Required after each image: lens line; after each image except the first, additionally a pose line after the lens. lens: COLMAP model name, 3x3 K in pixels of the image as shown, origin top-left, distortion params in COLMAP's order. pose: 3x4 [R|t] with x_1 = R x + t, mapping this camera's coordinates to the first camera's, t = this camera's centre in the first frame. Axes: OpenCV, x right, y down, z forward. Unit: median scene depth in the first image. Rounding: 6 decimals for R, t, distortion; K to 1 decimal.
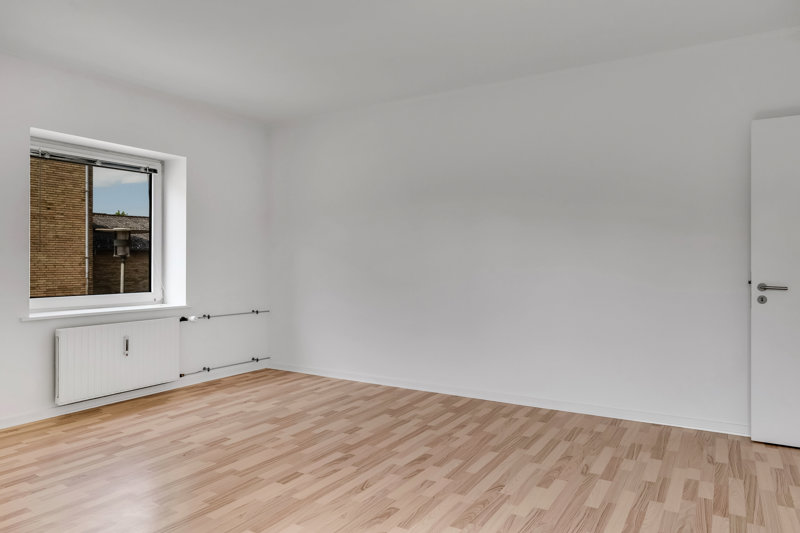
lens RADIAL K [[531.3, 0, 400.0], [0, 531.3, 266.5], [0, 0, 1]] dist [-0.005711, -0.001312]
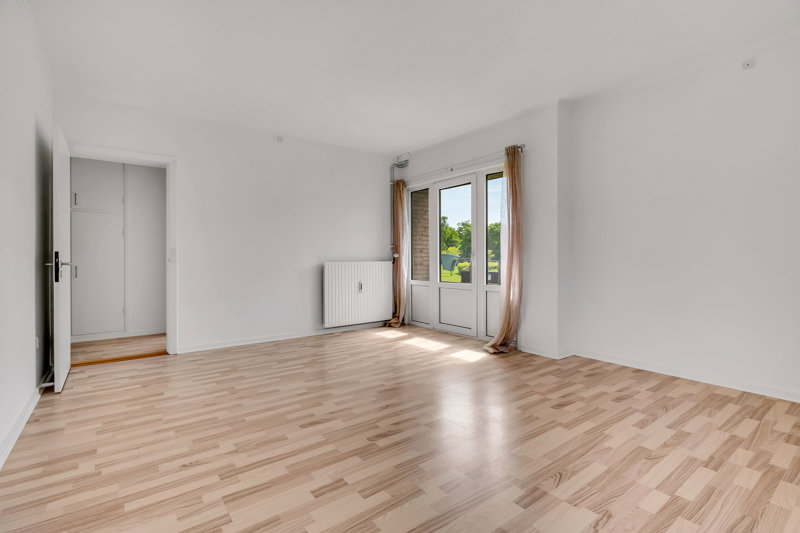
lens RADIAL K [[378.8, 0, 401.6], [0, 378.8, 258.3], [0, 0, 1]] dist [-0.001420, -0.000740]
pose [[-0.931583, 0.004423, 0.363502, -0.401909], [0.006251, 0.999973, 0.003853, 0.029449], [-0.363475, 0.005862, -0.931586, 1.648812]]
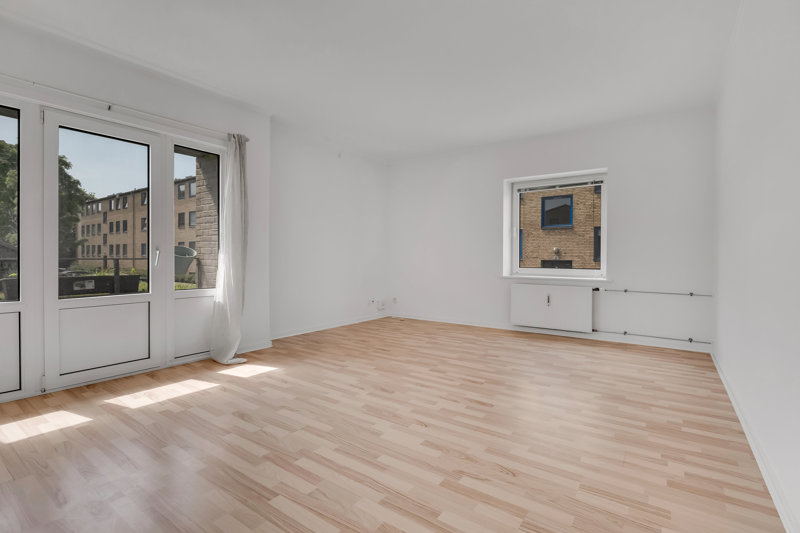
lens RADIAL K [[378.8, 0, 401.6], [0, 378.8, 258.3], [0, 0, 1]] dist [-0.001420, -0.000740]
pose [[-0.062603, 0.005473, -0.998024, 0.907900], [-0.009606, 0.999935, 0.006086, 0.031526], [0.997992, 0.009968, -0.062546, 0.873962]]
